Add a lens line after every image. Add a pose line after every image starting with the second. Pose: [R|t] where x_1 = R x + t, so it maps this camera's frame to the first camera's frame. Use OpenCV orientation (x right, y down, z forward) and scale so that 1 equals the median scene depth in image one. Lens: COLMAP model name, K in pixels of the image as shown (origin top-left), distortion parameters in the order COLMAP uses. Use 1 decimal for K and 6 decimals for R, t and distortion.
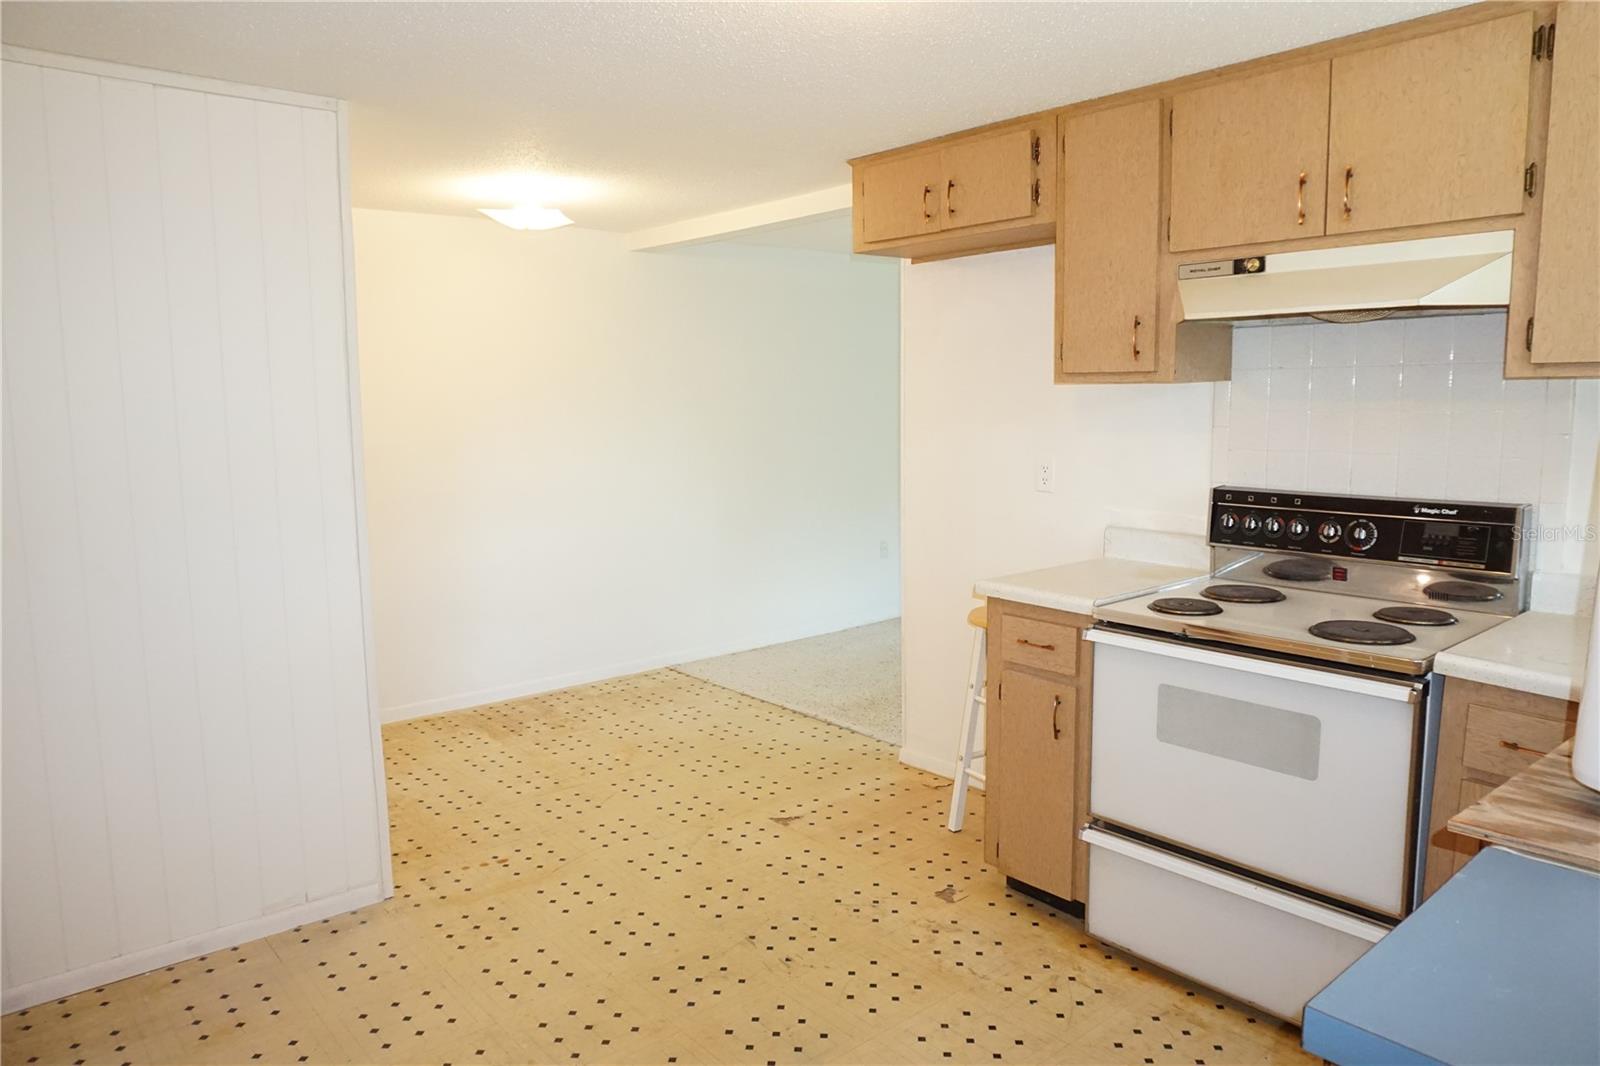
lens RADIAL K [[1060.5, 0, 800.0], [0, 1060.5, 533.0], [0, 0, 1]] dist [-0.056293, 0.032604]
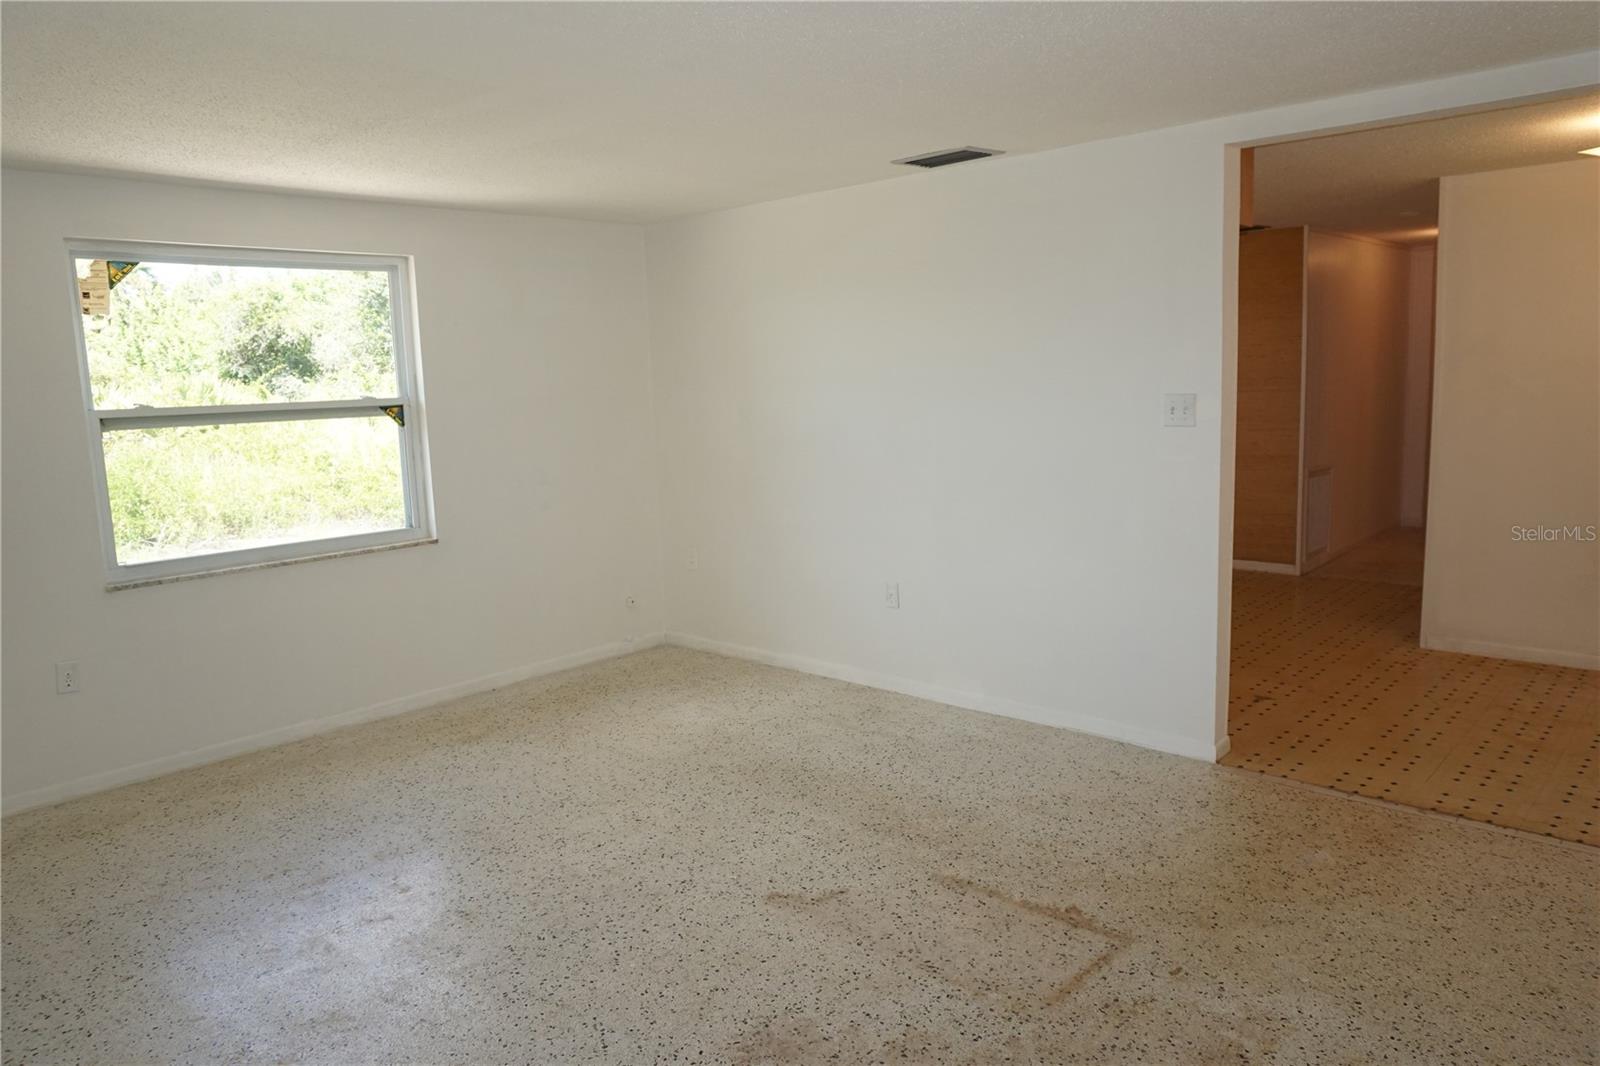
lens RADIAL K [[1064.6, 0, 802.7], [0, 1064.6, 532.7], [0, 0, 1]] dist [-0.051225, 0.035976]
pose [[-0.993273, 0.063936, -0.096546, 0.493723], [0.035035, 0.960605, 0.275701, -0.220474], [0.110370, 0.270464, -0.956383, 1.609683]]
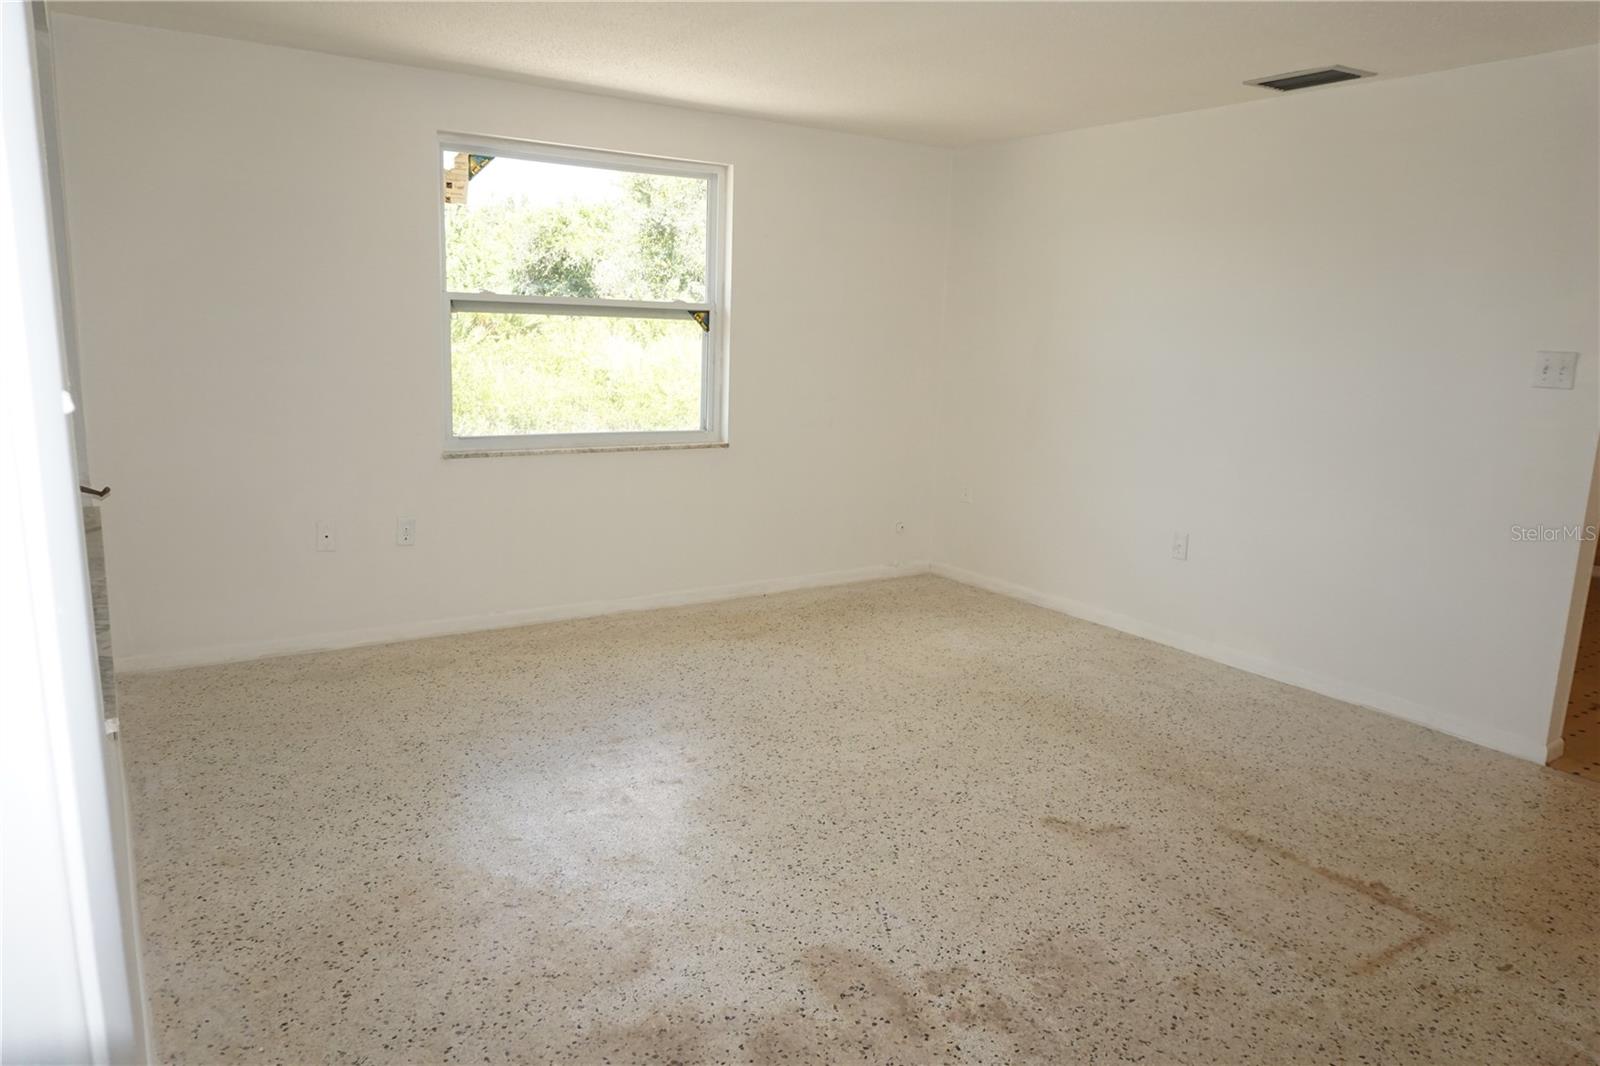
lens RADIAL K [[1064.6, 0, 802.7], [0, 1064.6, 532.7], [0, 0, 1]] dist [-0.051225, 0.035976]
pose [[-0.991879, -0.042637, 0.119826, 0.541957], [-0.002735, 0.949068, 0.315061, -0.195020], [-0.127157, 0.312174, -0.941477, 1.614309]]
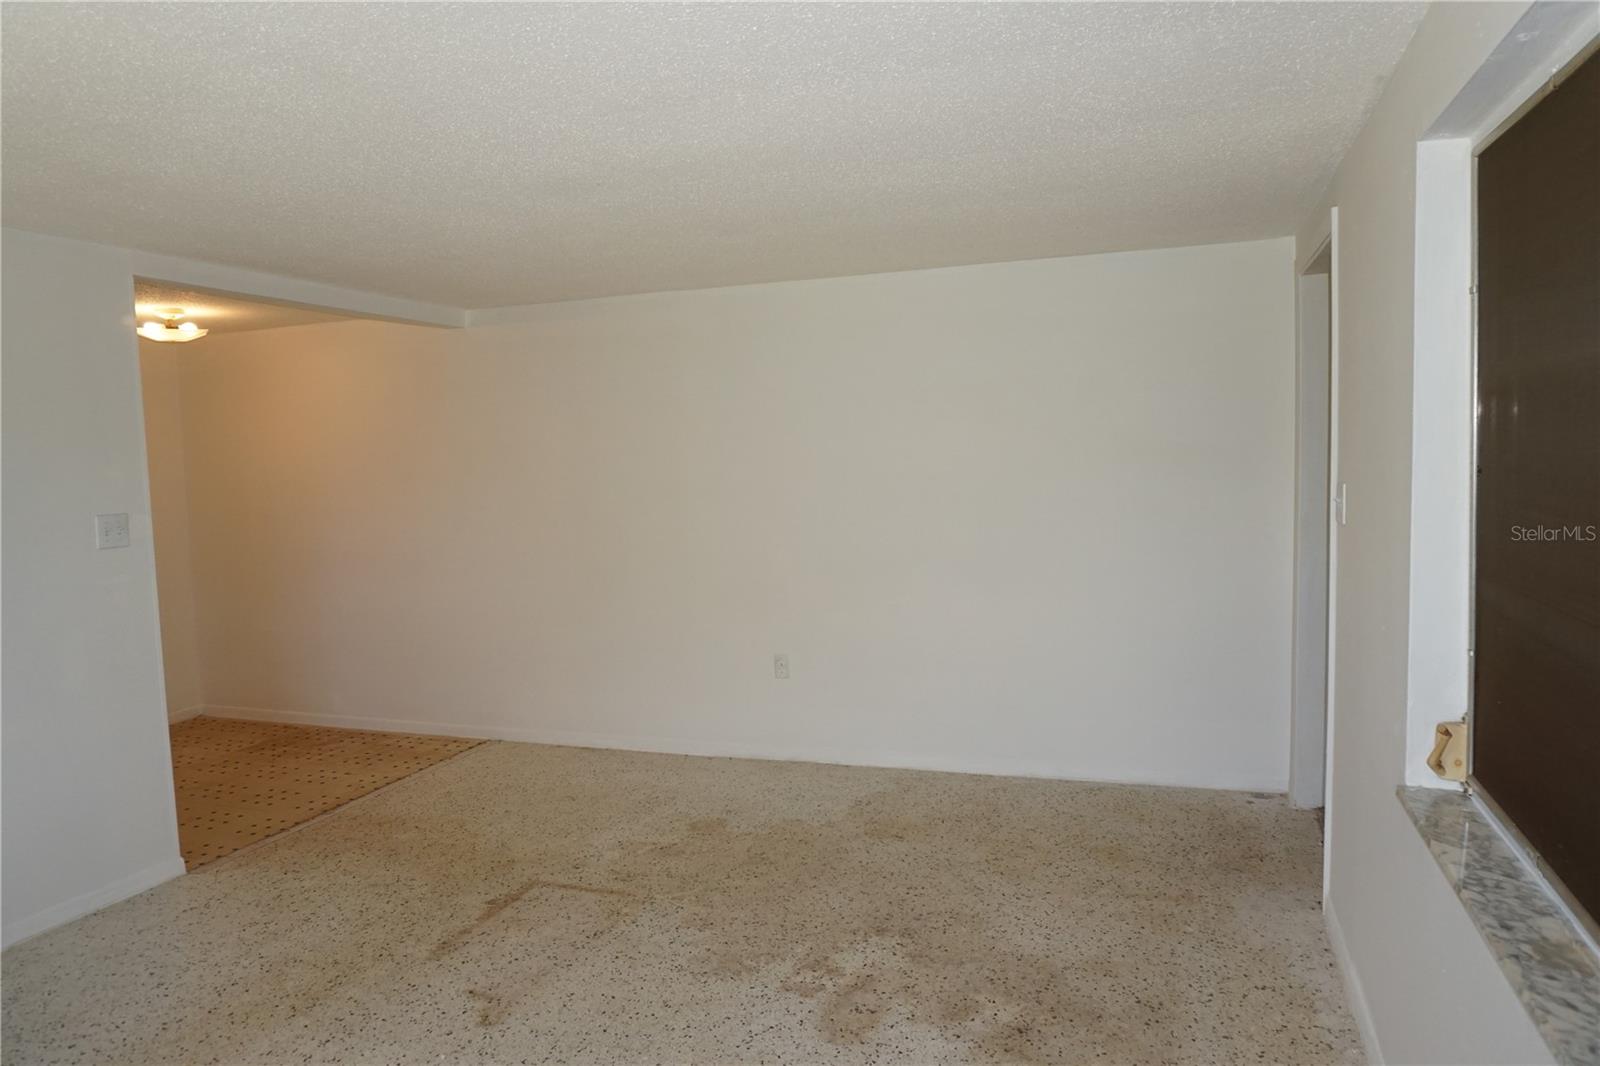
lens RADIAL K [[1064.6, 0, 802.7], [0, 1064.6, 532.7], [0, 0, 1]] dist [-0.051225, 0.035976]
pose [[0.496457, 0.063271, -0.865752, 1.045934], [-0.087716, 0.995892, 0.022482, -0.138656], [0.863618, 0.064779, 0.499968, 0.898155]]
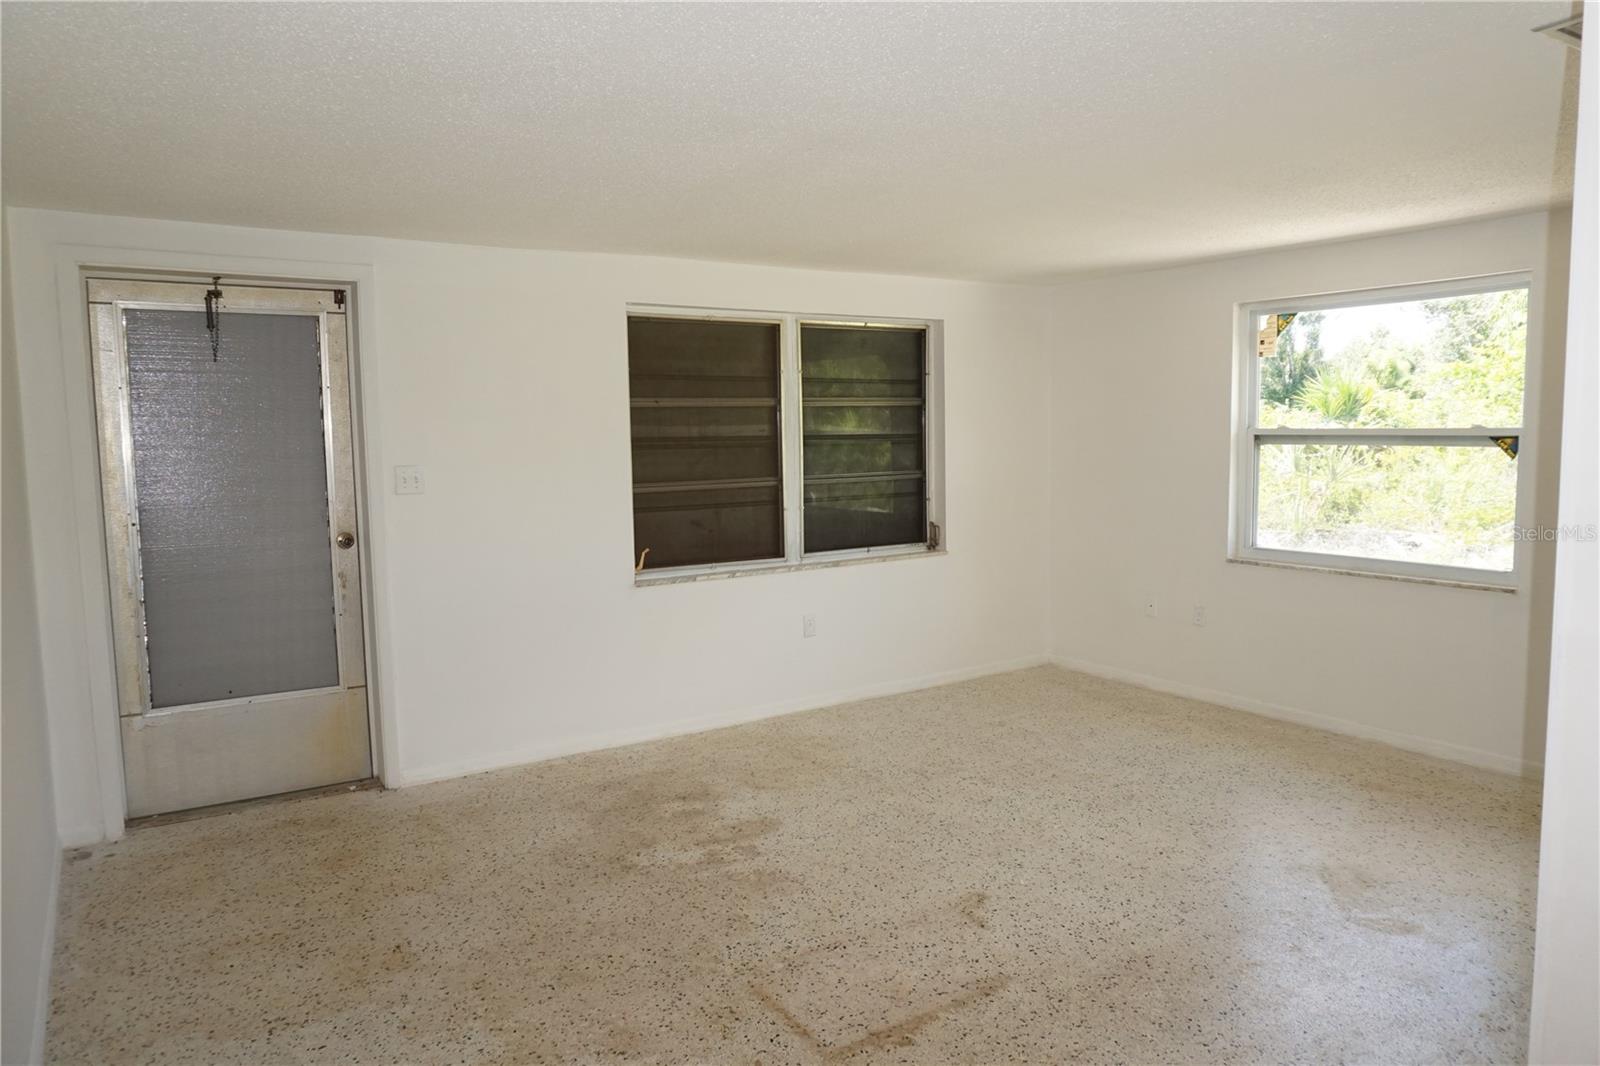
lens RADIAL K [[1060.5, 0, 800.0], [0, 1060.5, 533.0], [0, 0, 1]] dist [-0.056293, 0.032604]
pose [[0.134252, -0.088357, 0.987000, -0.222204], [0.145261, 0.987012, 0.068599, -0.139617], [-0.980243, 0.134163, 0.145343, 1.042045]]
